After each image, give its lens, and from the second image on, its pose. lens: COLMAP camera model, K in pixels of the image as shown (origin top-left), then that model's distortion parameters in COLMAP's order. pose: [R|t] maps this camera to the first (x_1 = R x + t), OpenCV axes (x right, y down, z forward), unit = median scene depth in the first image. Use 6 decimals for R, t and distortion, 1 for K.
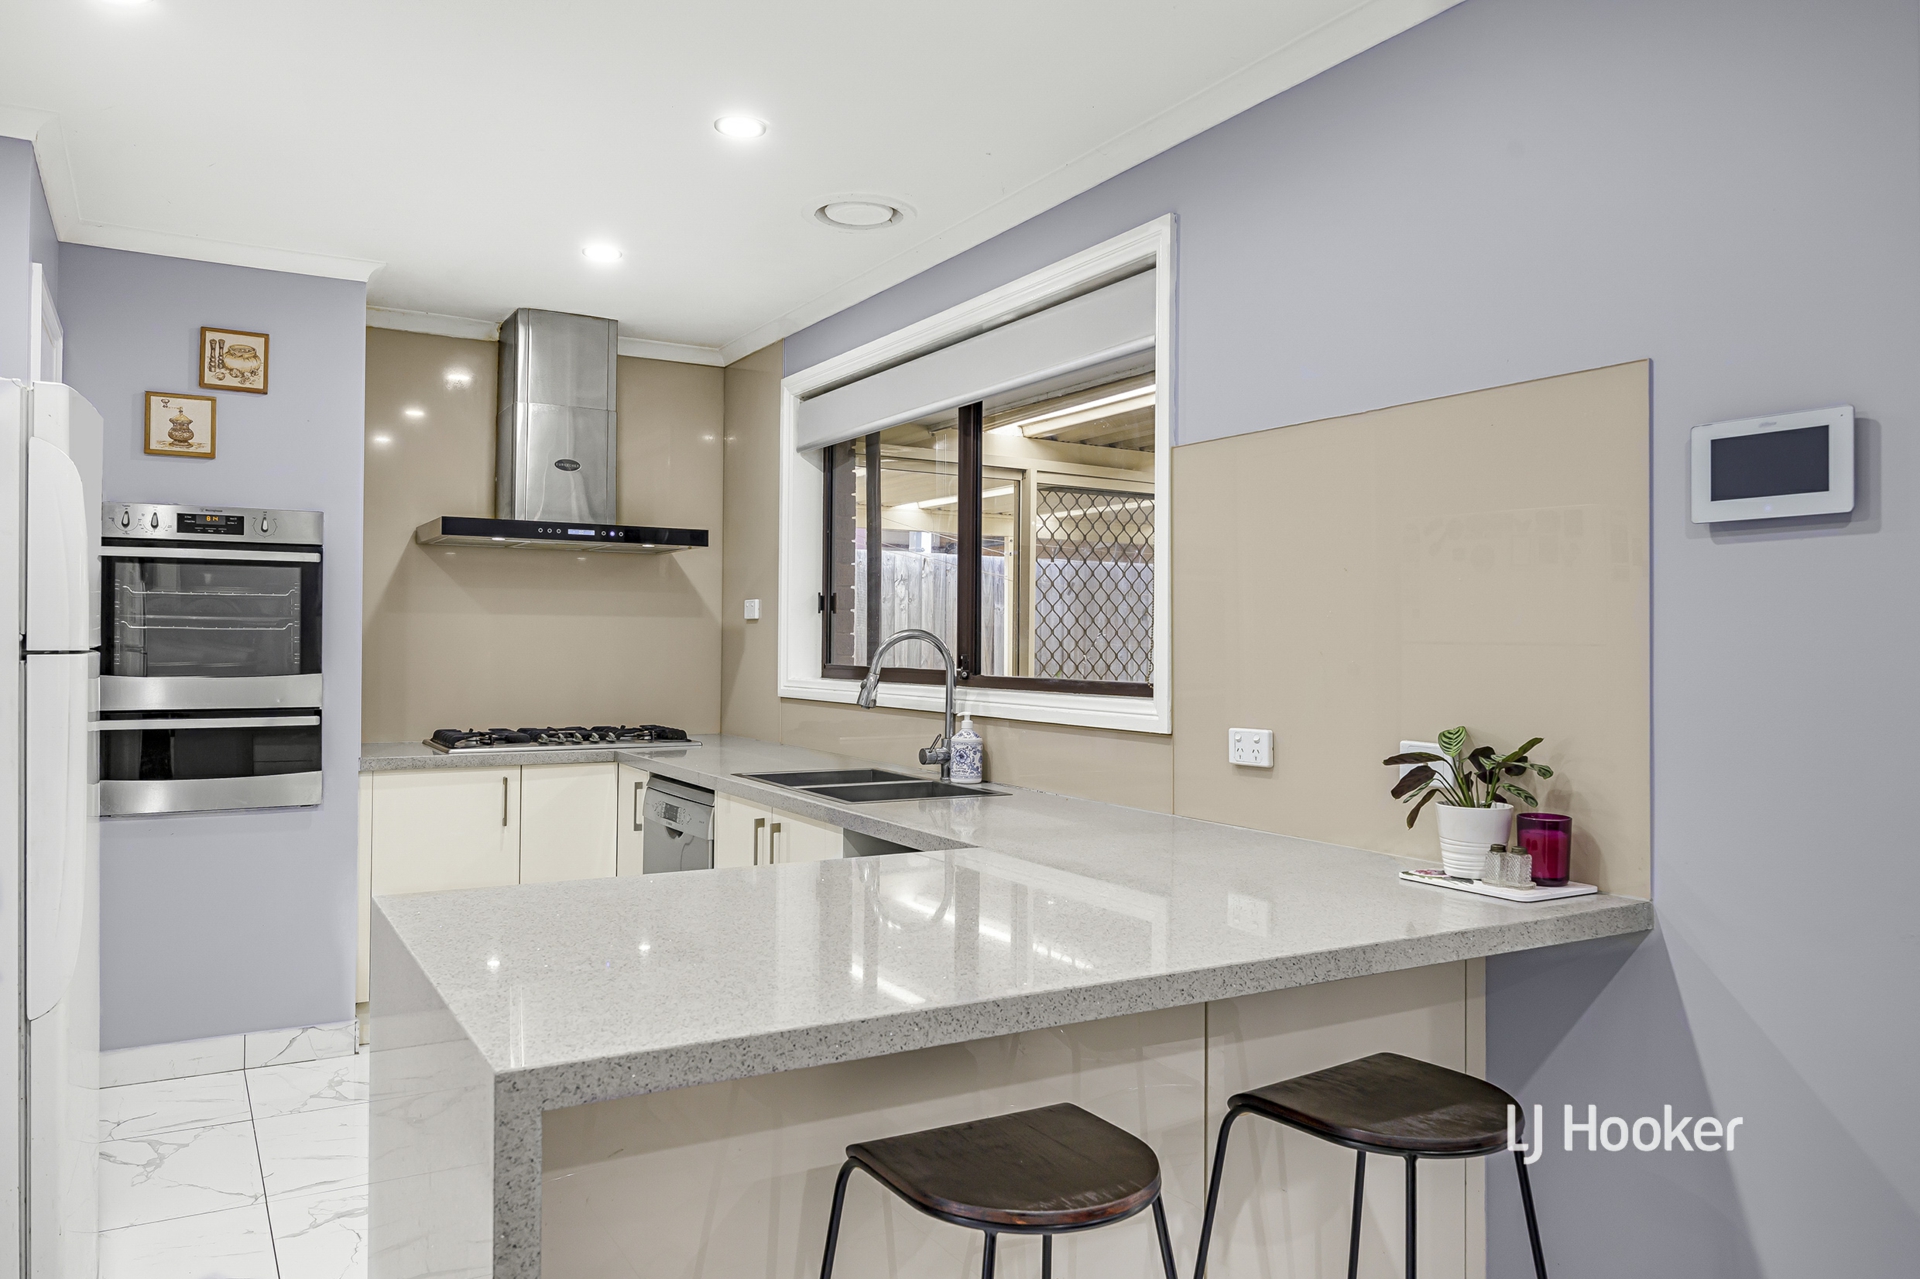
lens RADIAL K [[1330.0, 0, 957.7], [0, 1330.0, 622.9], [0, 0, 1]] dist [-0.008780, -0.001745]
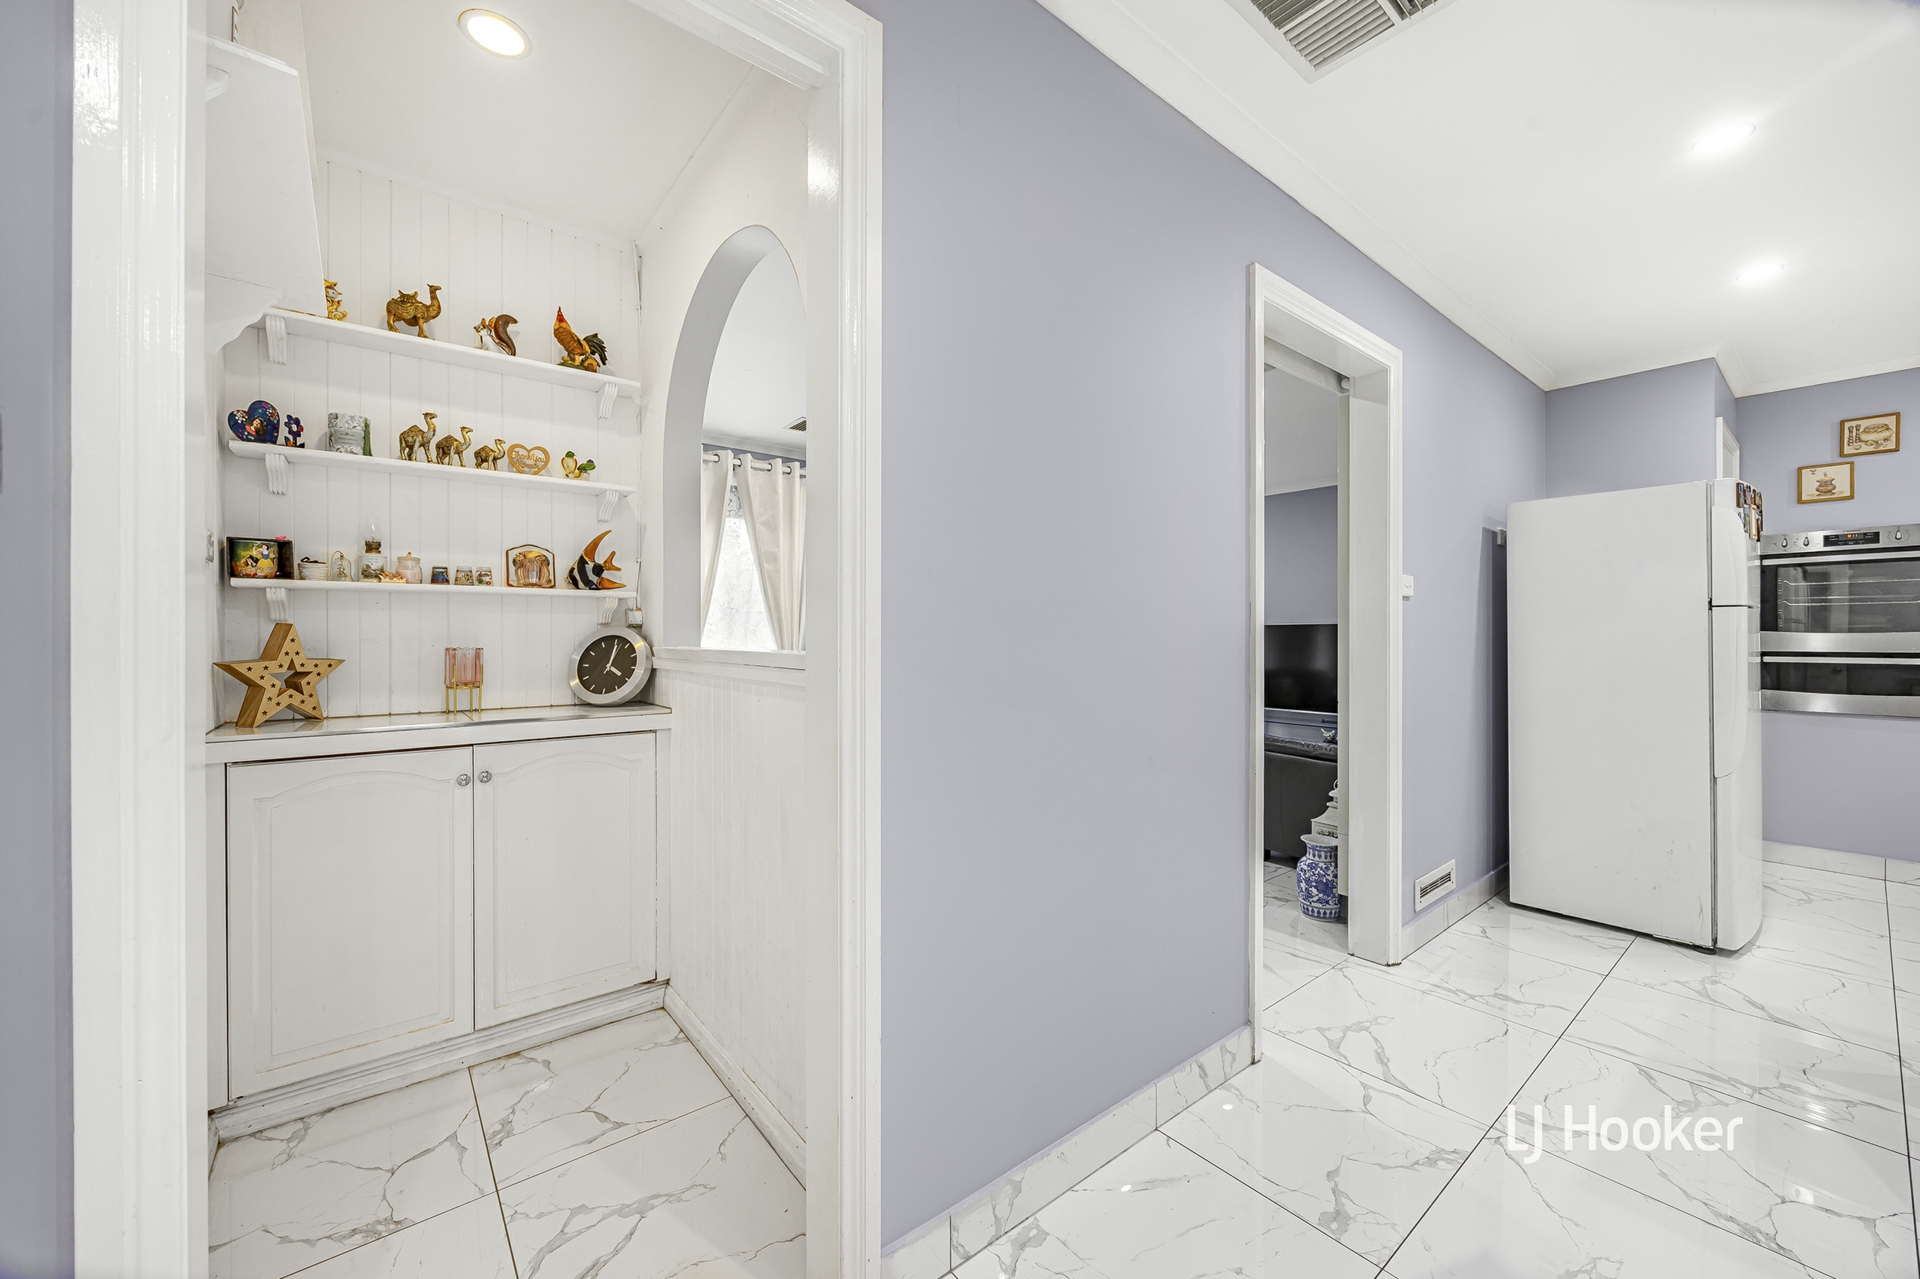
lens RADIAL K [[732.1, 0, 958.9], [0, 732.1, 635.6], [0, 0, 1]] dist [-0.000798, -0.000269]
pose [[0.142494, -0.005292, -0.989782, 0.169004], [0.013155, 0.999908, -0.003452, 0.032457], [0.989708, -0.012528, 0.142550, -0.216360]]
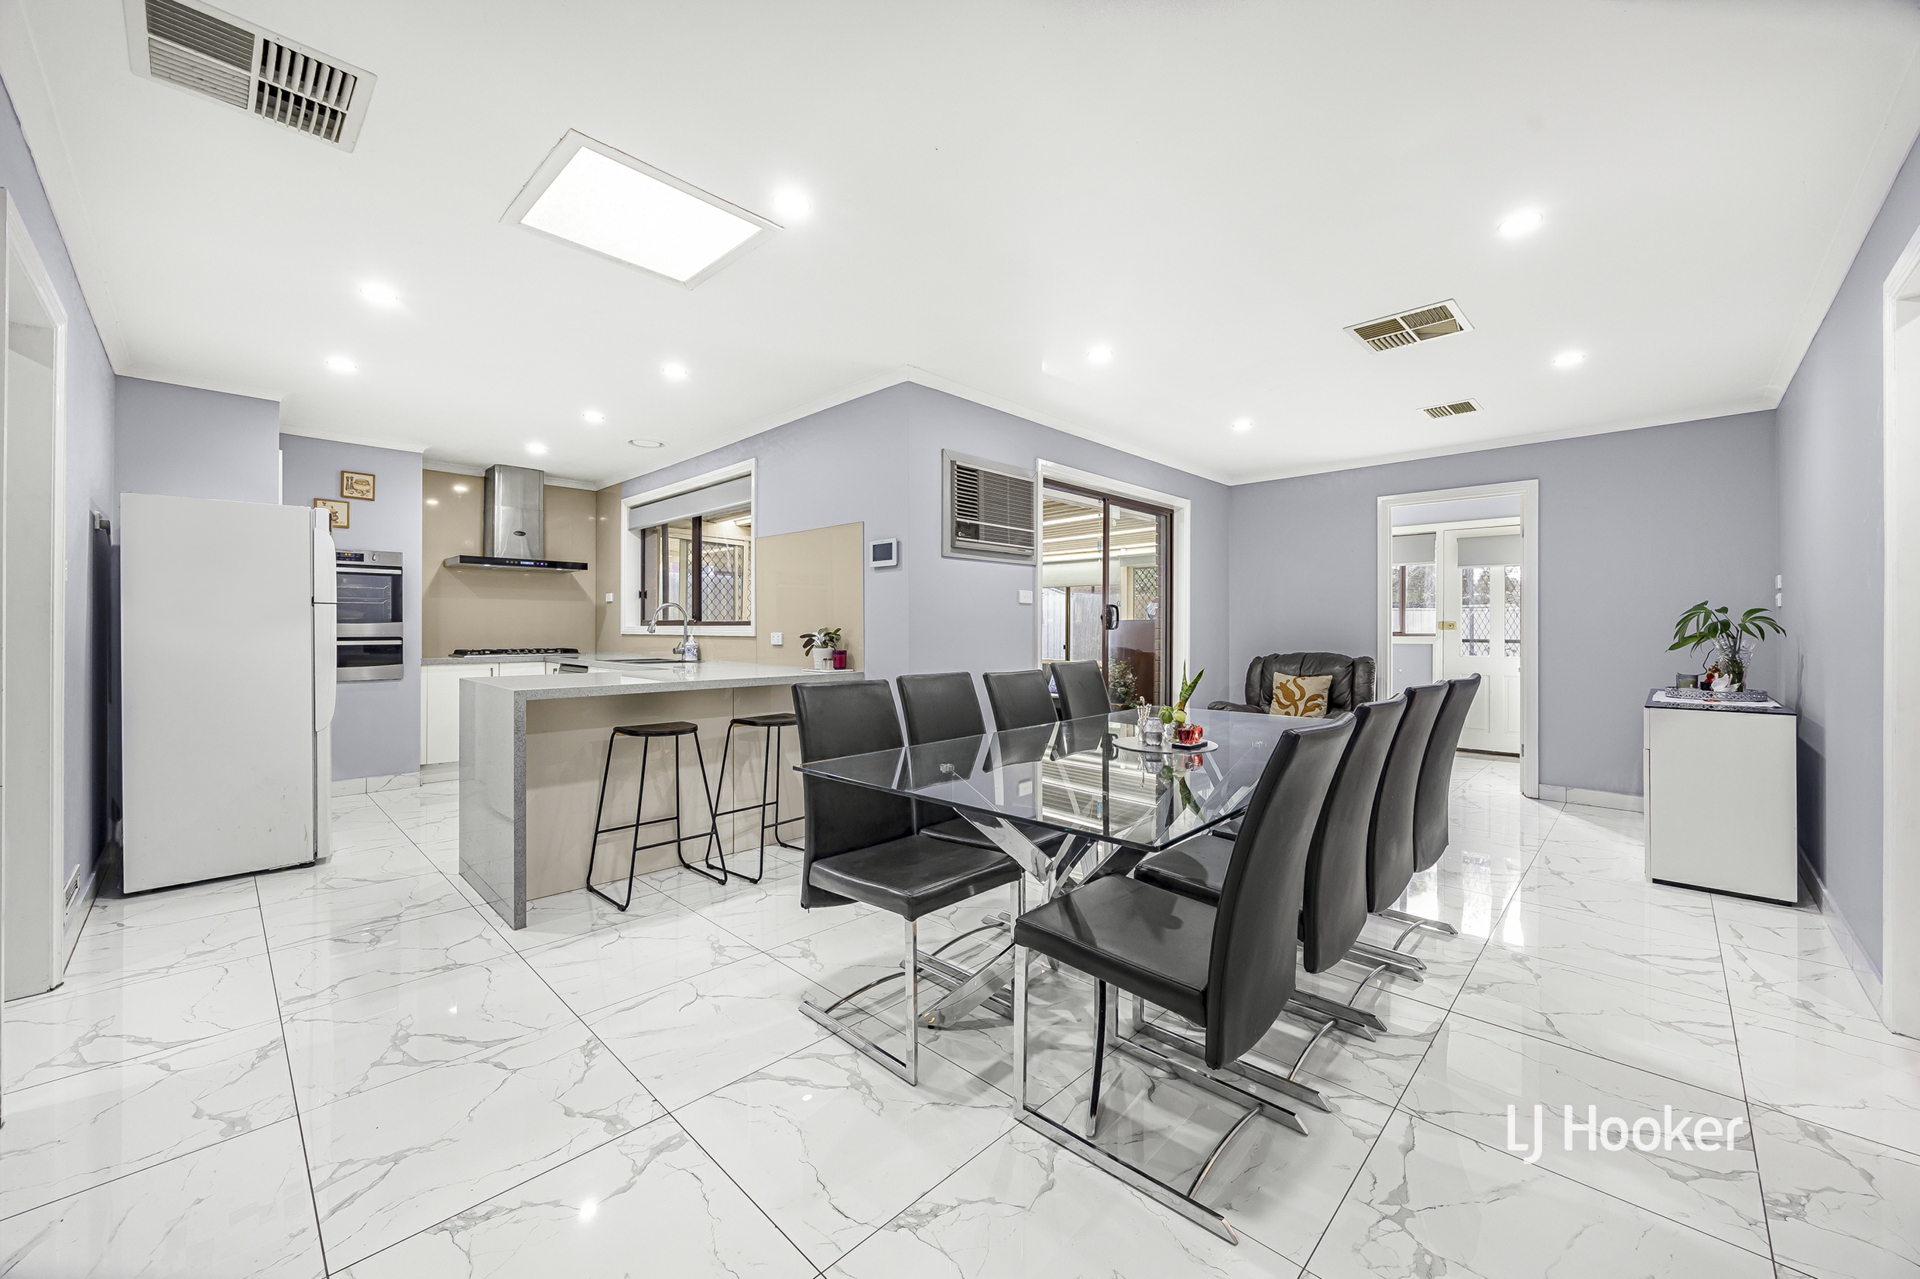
lens RADIAL K [[734.9, 0, 962.2], [0, 734.9, 626.3], [0, 0, 1]] dist [-0.000728, 0.000002]
pose [[0.964989, -0.004540, 0.262251, 0.129683], [0.001148, 0.999914, 0.013088, 0.030043], [-0.262288, -0.012328, 0.964911, -0.503624]]
